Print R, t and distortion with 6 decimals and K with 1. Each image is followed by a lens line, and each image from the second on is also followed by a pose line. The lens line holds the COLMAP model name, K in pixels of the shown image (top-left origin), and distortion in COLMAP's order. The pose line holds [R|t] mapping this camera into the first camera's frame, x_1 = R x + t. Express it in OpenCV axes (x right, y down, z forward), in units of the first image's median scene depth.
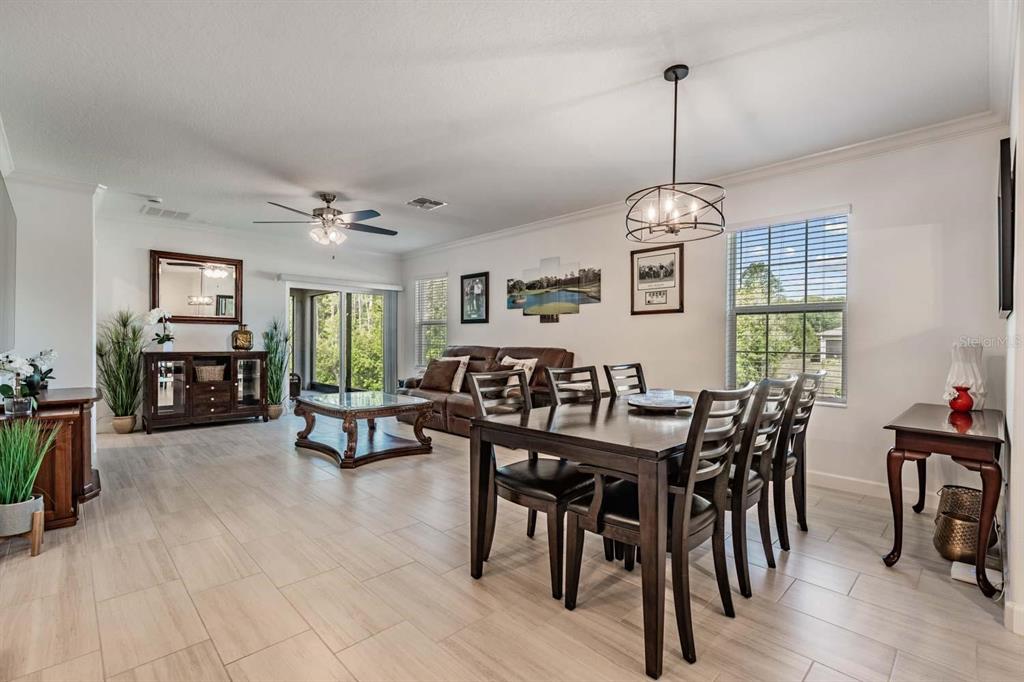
lens RADIAL K [[460.2, 0, 507.2], [0, 460.2, 342.6], [0, 0, 1]] dist [0.001921, 0.000144]
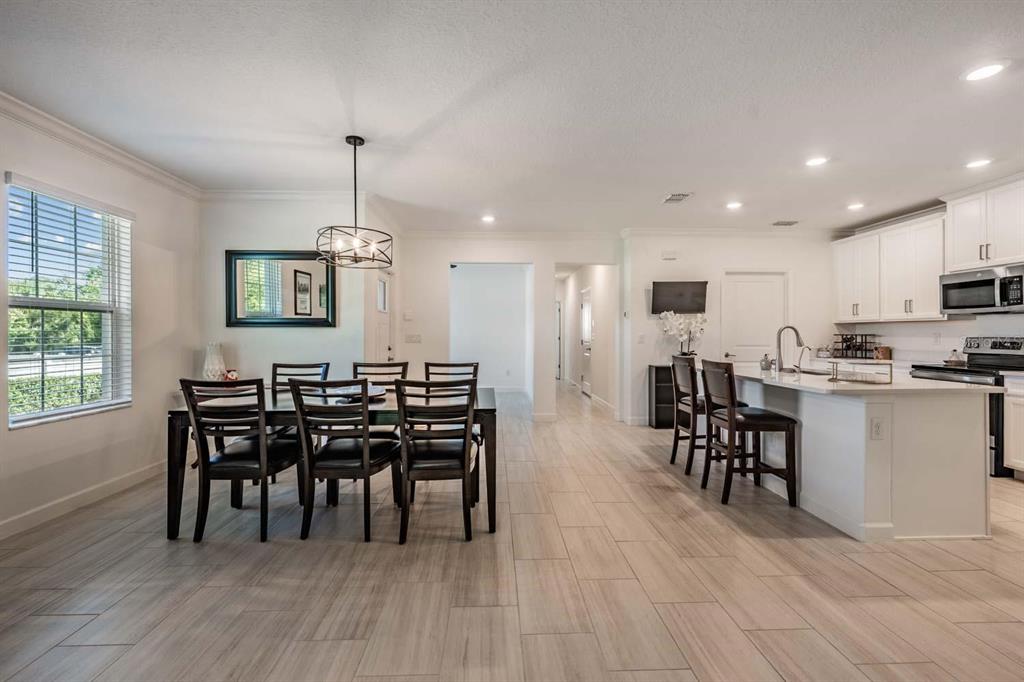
lens RADIAL K [[445.9, 0, 509.0], [0, 445.9, 334.8], [0, 0, 1]] dist [0.001143, 0.000134]
pose [[-0.743350, -0.007964, 0.668856, -0.381351], [-0.001291, 0.999944, 0.010472, -0.021577], [-0.668902, 0.006921, -0.743319, 0.776082]]
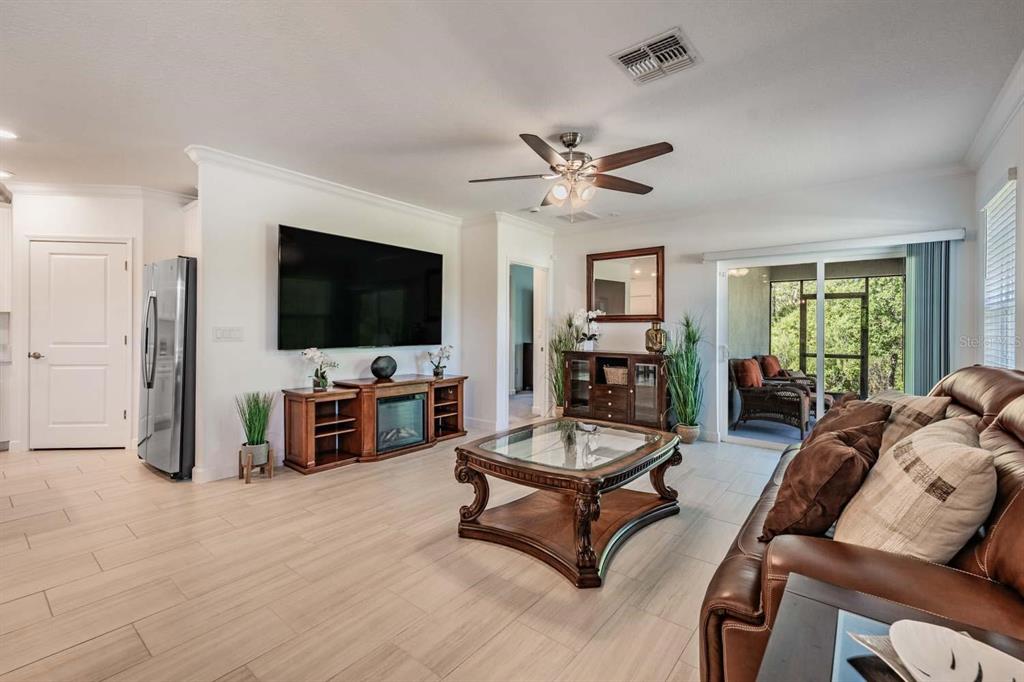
lens RADIAL K [[445.7, 0, 509.3], [0, 445.7, 329.5], [0, 0, 1]] dist [-0.000079, 0.000270]
pose [[0.125796, -0.007209, -0.992030, 0.238039], [-0.012490, 0.999883, -0.008850, -0.017432], [0.991978, 0.013504, 0.125691, 0.736785]]
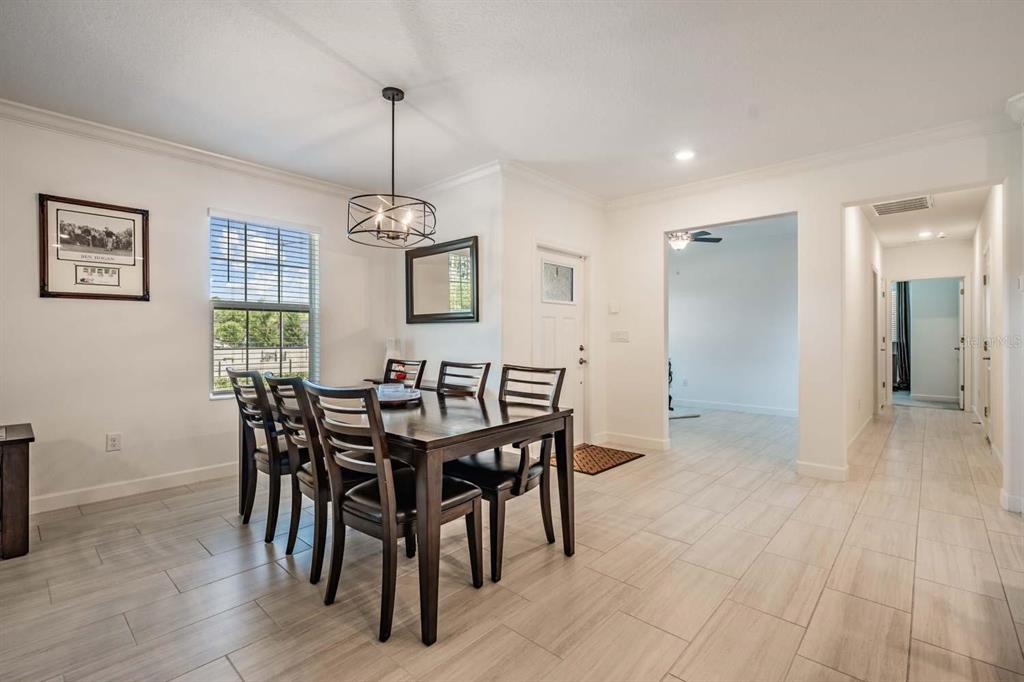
lens RADIAL K [[462.2, 0, 506.5], [0, 462.2, 336.7], [0, 0, 1]] dist [-0.000283, -0.000343]
pose [[-0.058990, -0.006492, 0.998237, -0.351794], [0.005620, 0.999961, 0.006835, -0.006723], [-0.998243, 0.006013, -0.058951, 0.374821]]
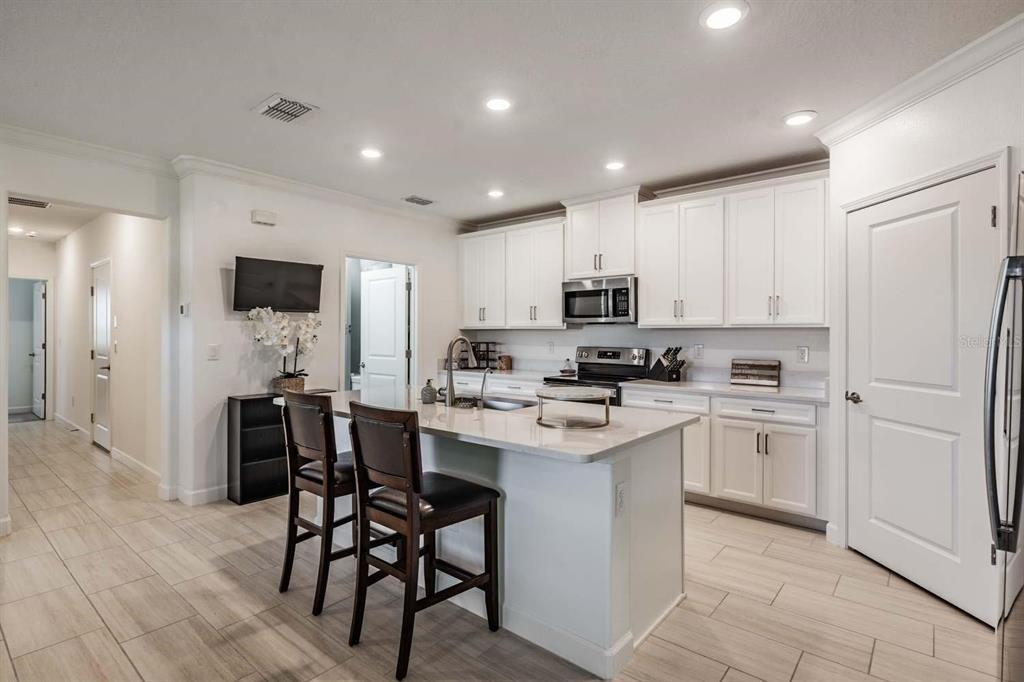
lens RADIAL K [[503.5, 0, 512.4], [0, 503.5, 335.2], [0, 0, 1]] dist [-0.000913, 0.000193]
pose [[-0.994235, -0.010549, -0.106700, -0.235965], [-0.011355, 0.999911, 0.006945, -0.035640], [0.106617, 0.008117, -0.994267, 0.502161]]
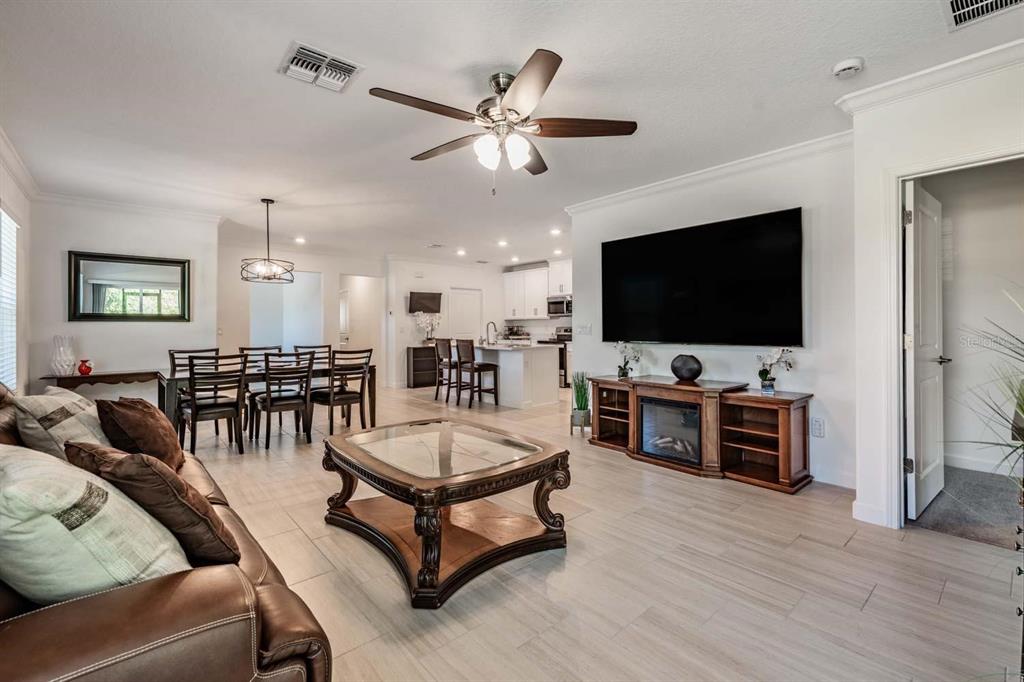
lens RADIAL K [[449.8, 0, 514.9], [0, 449.8, 324.3], [0, 0, 1]] dist [0.000231, 0.000049]
pose [[-0.998791, -0.001377, 0.049145, -0.382418], [-0.001303, 0.999998, 0.001535, -0.023254], [-0.049147, 0.001469, -0.998790, 1.369989]]
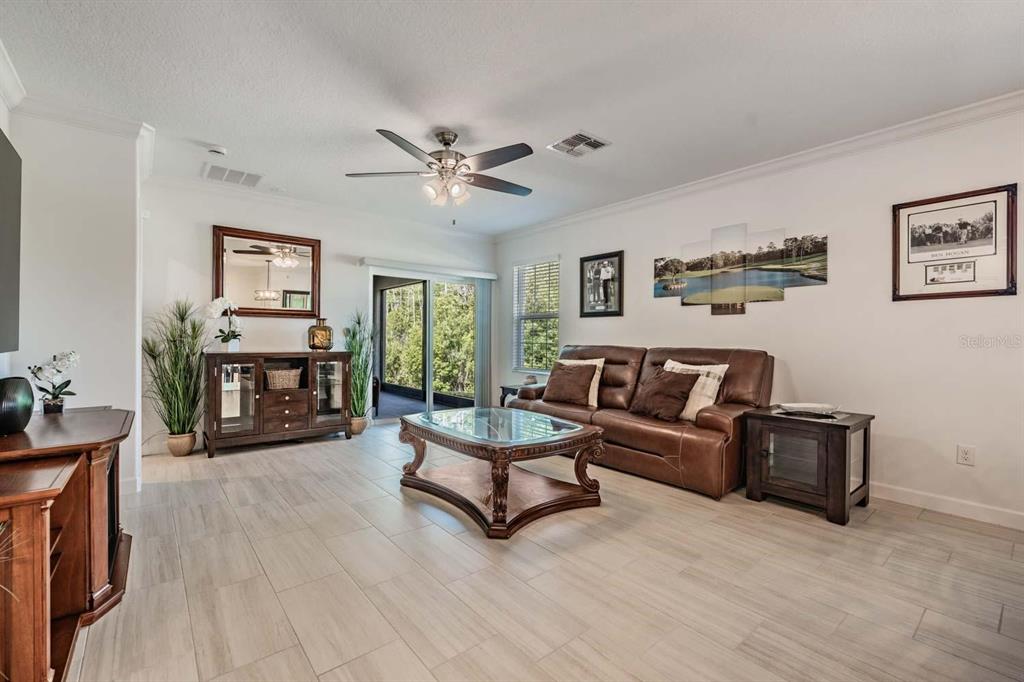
lens RADIAL K [[441.2, 0, 509.9], [0, 441.2, 340.3], [0, 0, 1]] dist [0.000832, 0.000116]
pose [[0.996986, 0.001868, -0.077565, -0.212107], [-0.001820, 0.999998, 0.000685, -0.002394], [0.077567, -0.000541, 0.996987, 0.291045]]
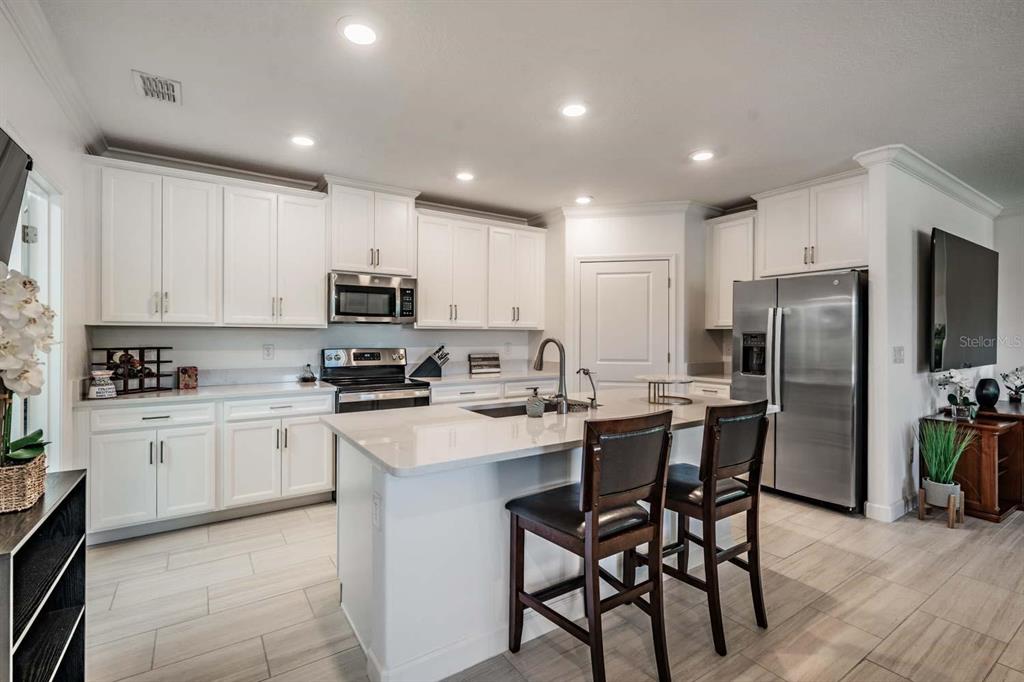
lens RADIAL K [[467.3, 0, 512.4], [0, 467.3, 335.5], [0, 0, 1]] dist [0.003538, -0.000339]
pose [[-0.178025, -0.008054, -0.983993, 0.225429], [-0.008935, 0.999939, -0.006568, -0.028316], [0.983985, 0.007622, -0.178086, 0.004628]]
